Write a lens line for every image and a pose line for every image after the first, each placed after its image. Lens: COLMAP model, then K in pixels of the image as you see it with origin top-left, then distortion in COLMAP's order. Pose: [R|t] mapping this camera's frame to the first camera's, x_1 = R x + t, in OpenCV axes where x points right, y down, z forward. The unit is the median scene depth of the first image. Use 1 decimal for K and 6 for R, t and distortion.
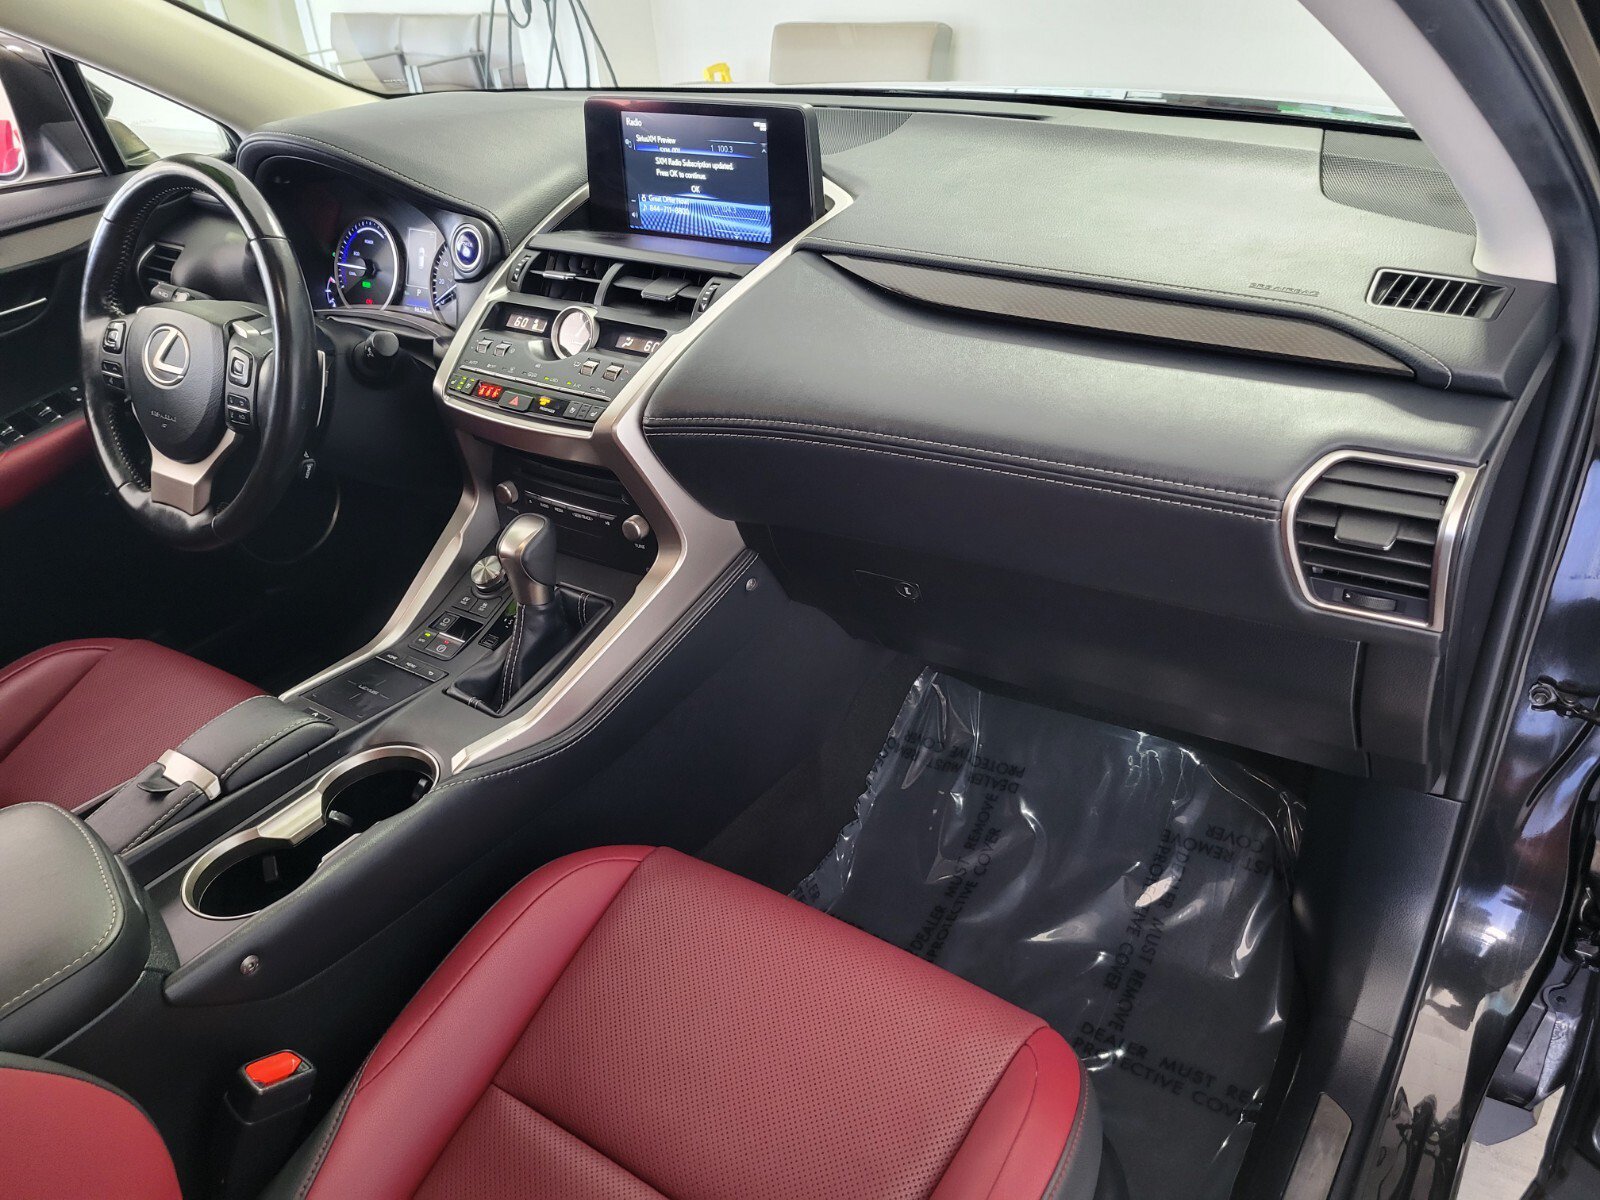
lens RADIAL K [[1219.0, 0, 796.2], [0, 1219.0, 592.3], [0, 0, 1]] dist [0.016429, 0.002406]
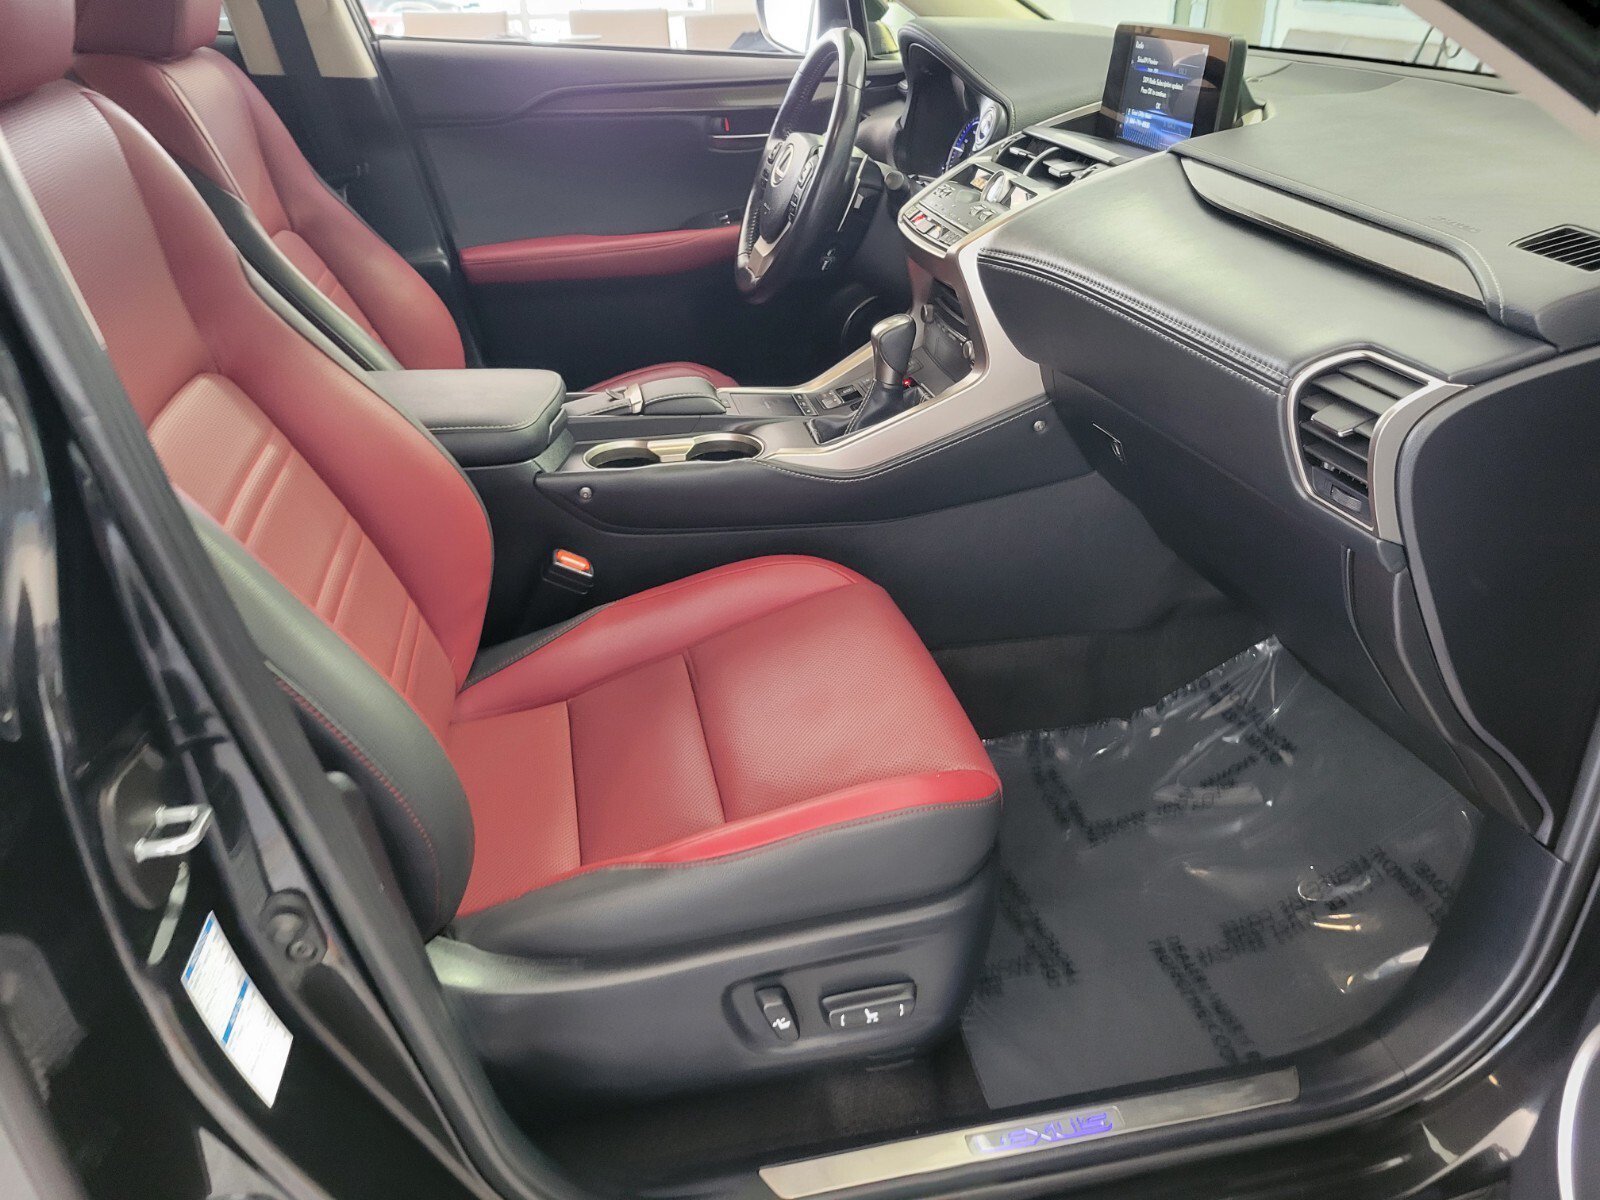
lens RADIAL K [[1219.0, 0, 789.4], [0, 1219.0, 606.7], [0, 0, 1]] dist [0.016429, 0.002406]
pose [[0.720778, 0.388801, -0.573857, 0.523901], [-0.397089, 0.910174, 0.117911, 0.108012], [0.568154, 0.142885, 0.810423, -0.080807]]
